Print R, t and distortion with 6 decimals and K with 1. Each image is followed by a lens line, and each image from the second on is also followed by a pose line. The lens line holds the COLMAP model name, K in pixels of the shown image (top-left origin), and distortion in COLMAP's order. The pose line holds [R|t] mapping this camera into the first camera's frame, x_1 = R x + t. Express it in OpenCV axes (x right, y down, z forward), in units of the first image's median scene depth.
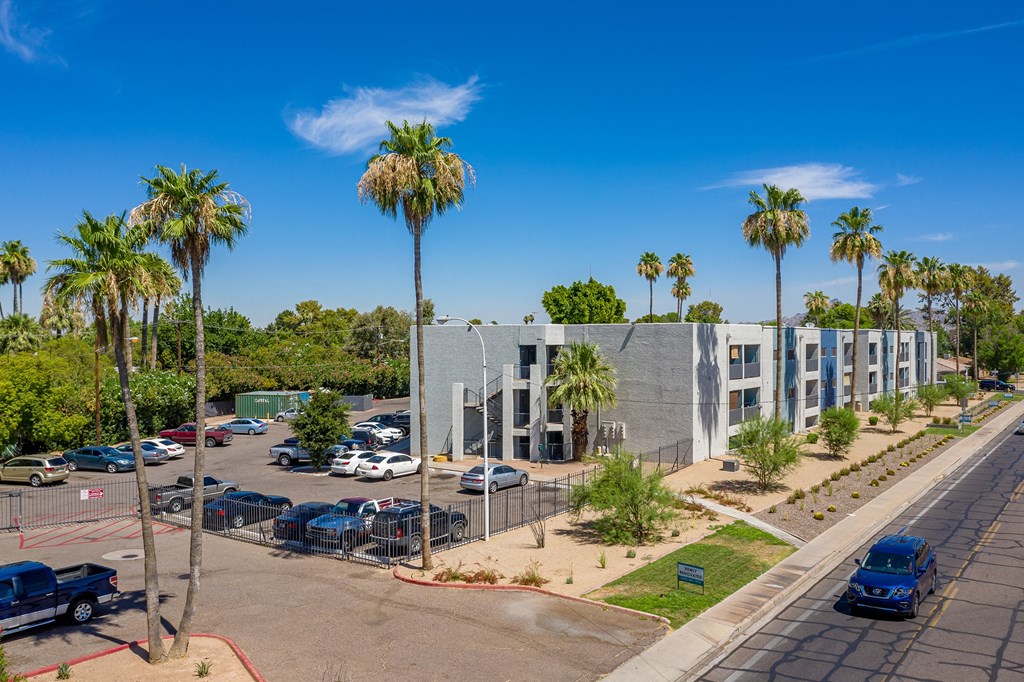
lens RADIAL K [[812.7, 0, 512.0], [0, 812.7, 341.0], [0, 0, 1]] dist [-0.007137, 0.000326]
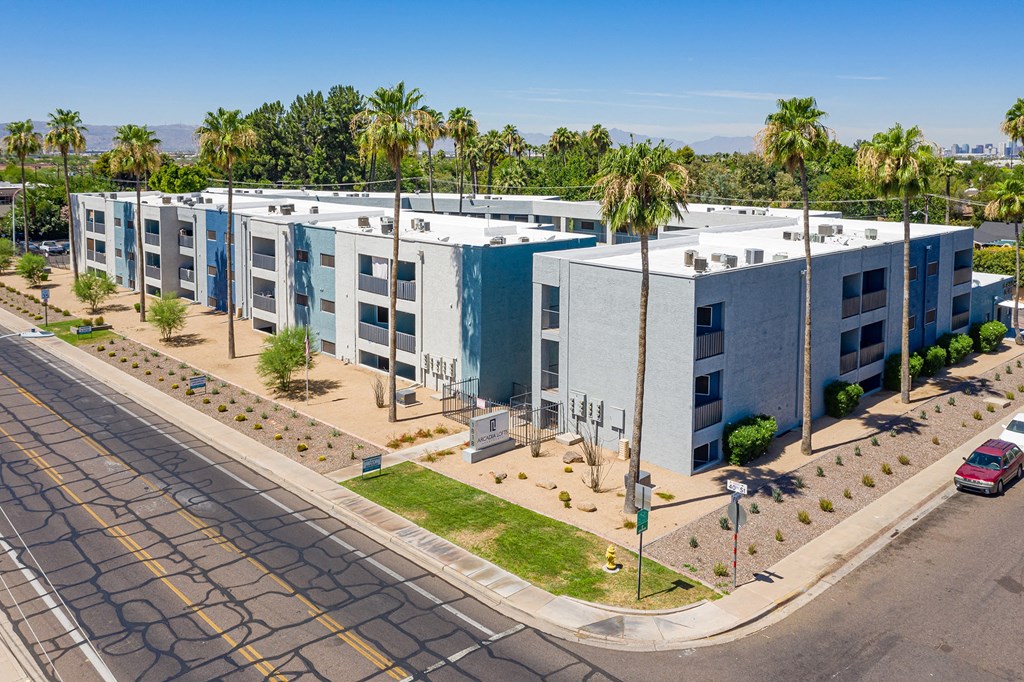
lens RADIAL K [[848.7, 0, 509.9], [0, 848.7, 202.5], [0, 0, 1]] dist [-0.004498, -0.001912]
pose [[-0.164153, 0.069302, -0.983997, 1.811982], [-0.004496, 0.997466, 0.071001, -0.131768], [0.986425, 0.016080, -0.163426, 2.143402]]
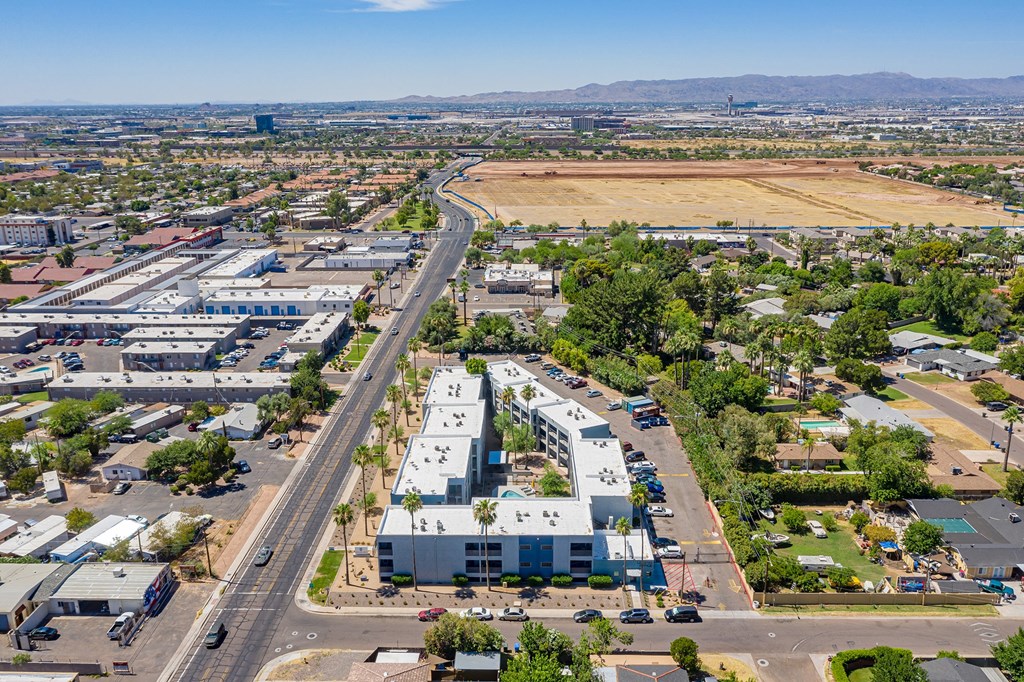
lens RADIAL K [[812.7, 0, 512.0], [0, 812.7, 341.0], [0, 0, 1]] dist [-0.007137, 0.000326]
pose [[-0.812658, 0.184198, -0.552863, 2.020524], [0.018931, 0.956573, 0.290877, -1.248770], [0.582433, 0.225917, -0.780854, 4.130198]]
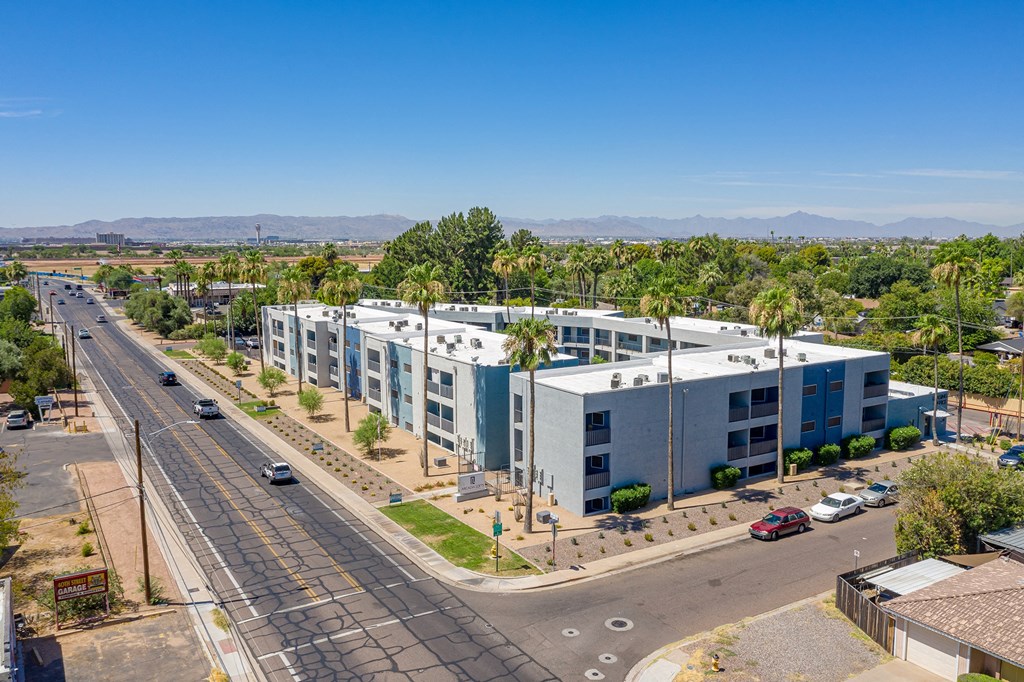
lens RADIAL K [[812.7, 0, 512.0], [0, 812.7, 341.0], [0, 0, 1]] dist [-0.007137, 0.000326]
pose [[-0.370205, 0.131354, -0.919616, 2.103156], [0.009323, 0.990428, 0.137715, -0.236099], [0.928903, 0.042409, -0.367886, 2.468842]]
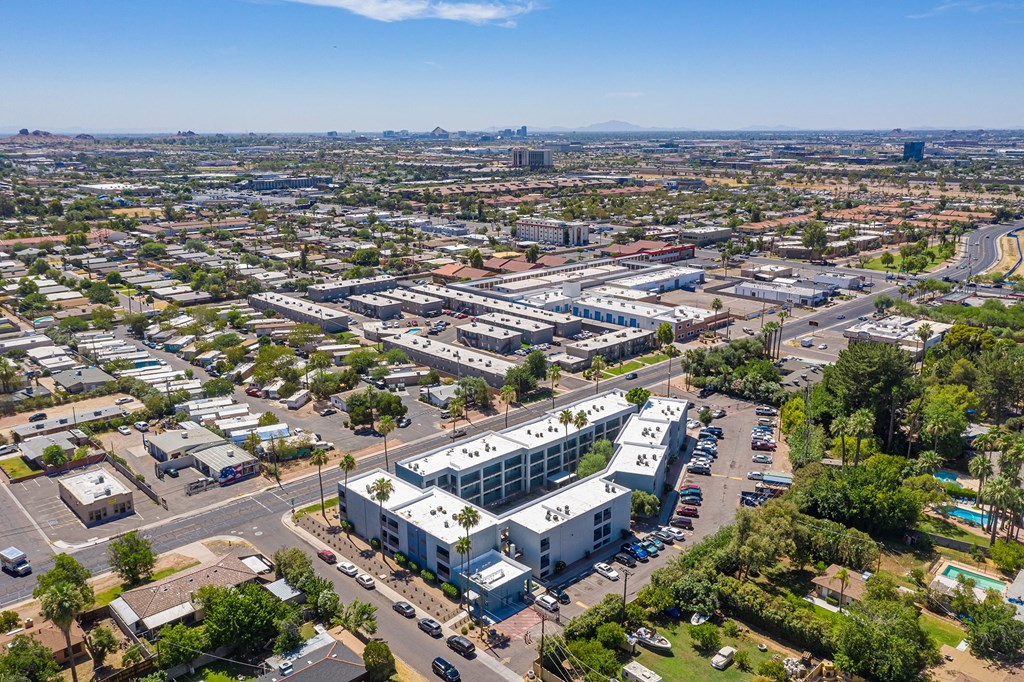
lens RADIAL K [[812.7, 0, 512.0], [0, 812.7, 341.0], [0, 0, 1]] dist [-0.007137, 0.000326]
pose [[-0.985583, -0.024575, 0.167400, 0.047681], [0.017987, 0.968571, 0.248087, -1.229017], [-0.168236, 0.247521, -0.954165, 4.724814]]
